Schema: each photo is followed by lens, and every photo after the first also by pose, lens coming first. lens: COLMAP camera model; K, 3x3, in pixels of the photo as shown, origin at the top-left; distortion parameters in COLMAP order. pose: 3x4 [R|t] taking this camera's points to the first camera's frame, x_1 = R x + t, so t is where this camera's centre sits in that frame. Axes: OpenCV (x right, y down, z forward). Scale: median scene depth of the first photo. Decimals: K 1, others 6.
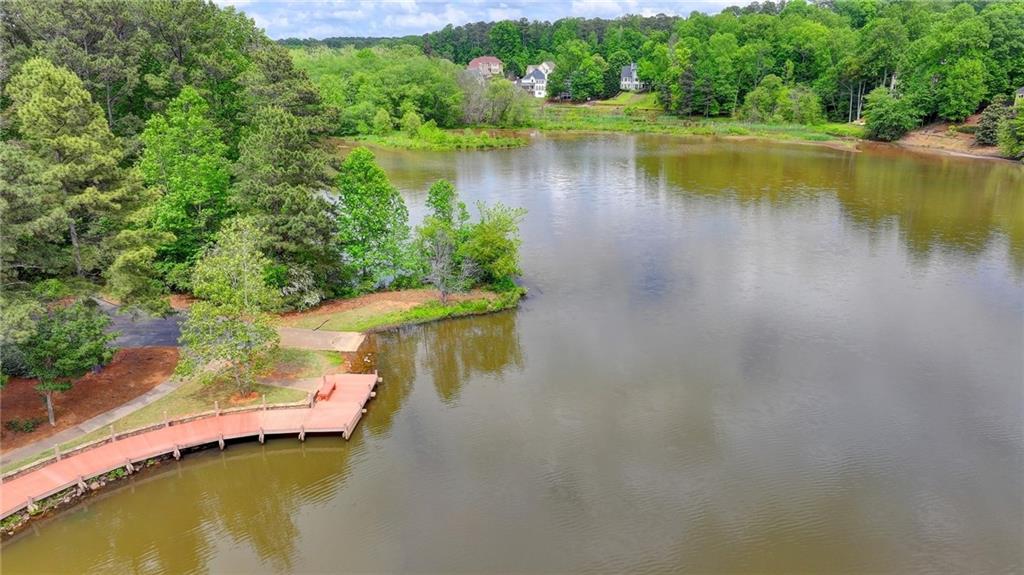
lens RADIAL K [[723.5, 0, 515.7], [0, 723.5, 282.3], [0, 0, 1]] dist [-0.022647, 0.045713]
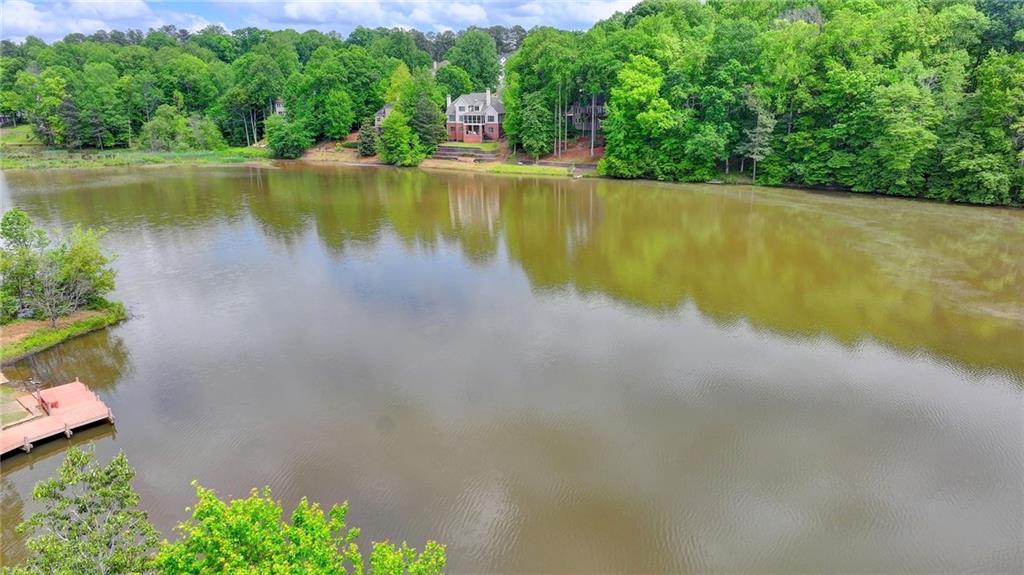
lens RADIAL K [[723.5, 0, 515.7], [0, 723.5, 282.3], [0, 0, 1]] dist [-0.022647, 0.045713]
pose [[0.670798, -0.188932, 0.717171, -0.106935], [0.216989, 0.974690, 0.053815, 0.014642], [-0.709187, 0.119519, 0.694816, -0.046657]]
